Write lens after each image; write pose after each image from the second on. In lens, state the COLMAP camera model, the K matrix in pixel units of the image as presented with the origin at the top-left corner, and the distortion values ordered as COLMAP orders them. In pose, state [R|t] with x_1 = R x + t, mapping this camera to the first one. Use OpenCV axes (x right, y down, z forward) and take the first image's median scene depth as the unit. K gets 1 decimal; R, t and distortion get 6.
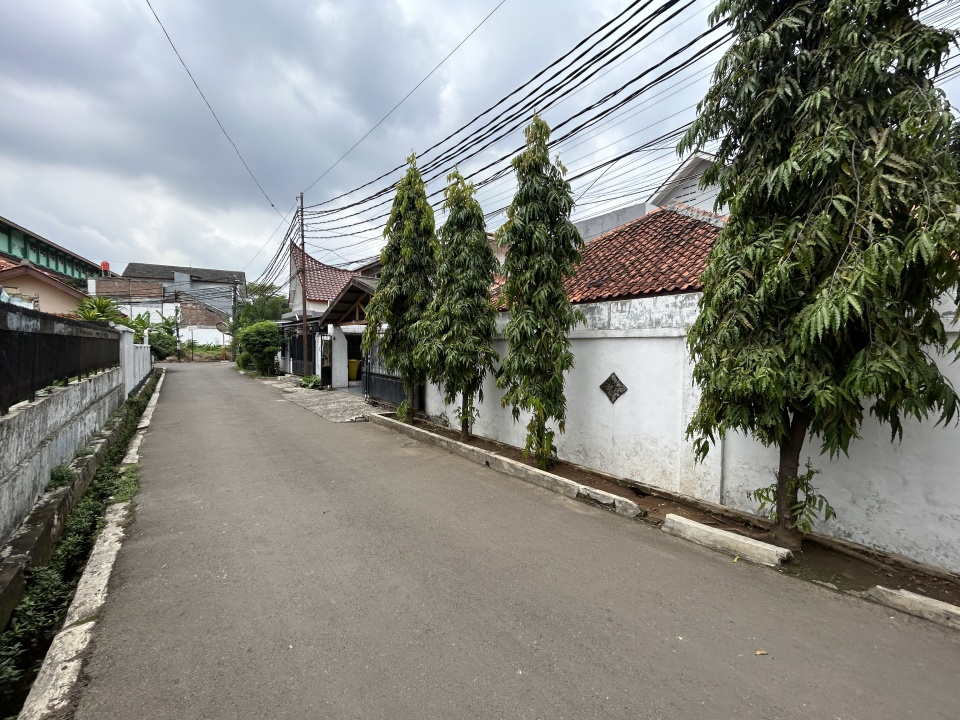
lens RADIAL K [[388.8, 0, 479.8], [0, 388.8, 350.2], [0, 0, 1]] dist [0.002785, -0.000389]
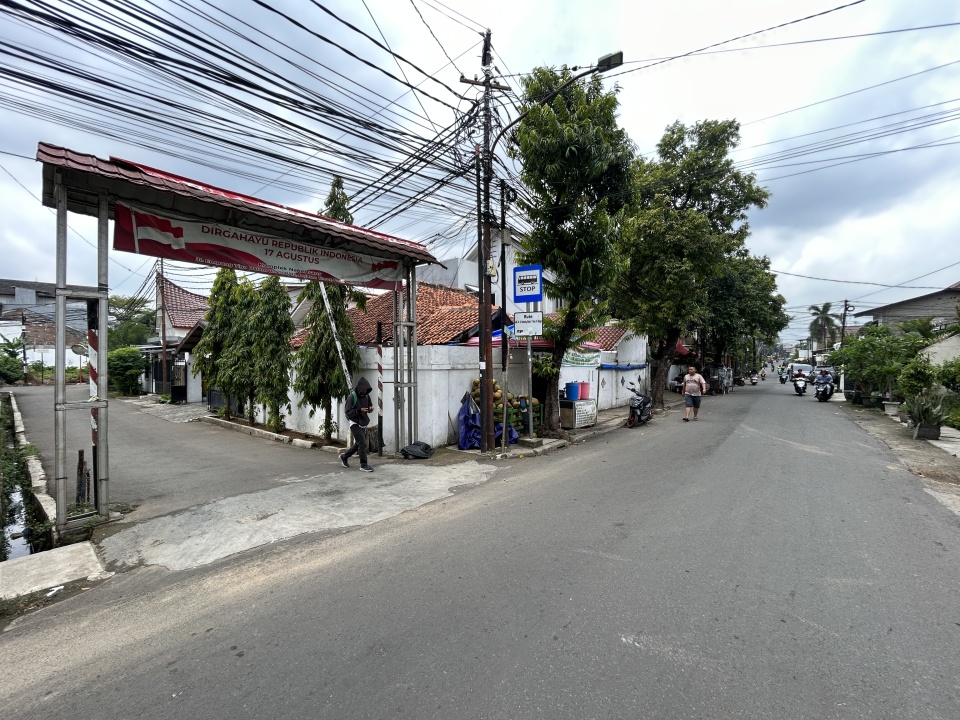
lens RADIAL K [[388.8, 0, 477.7], [0, 388.8, 361.8], [0, 0, 1]] dist [0.002785, -0.000389]
pose [[0.976603, -0.010931, 0.214771, 0.247147], [0.012978, 0.999883, -0.008126, -0.012838], [-0.214657, 0.010723, 0.976631, -0.400484]]
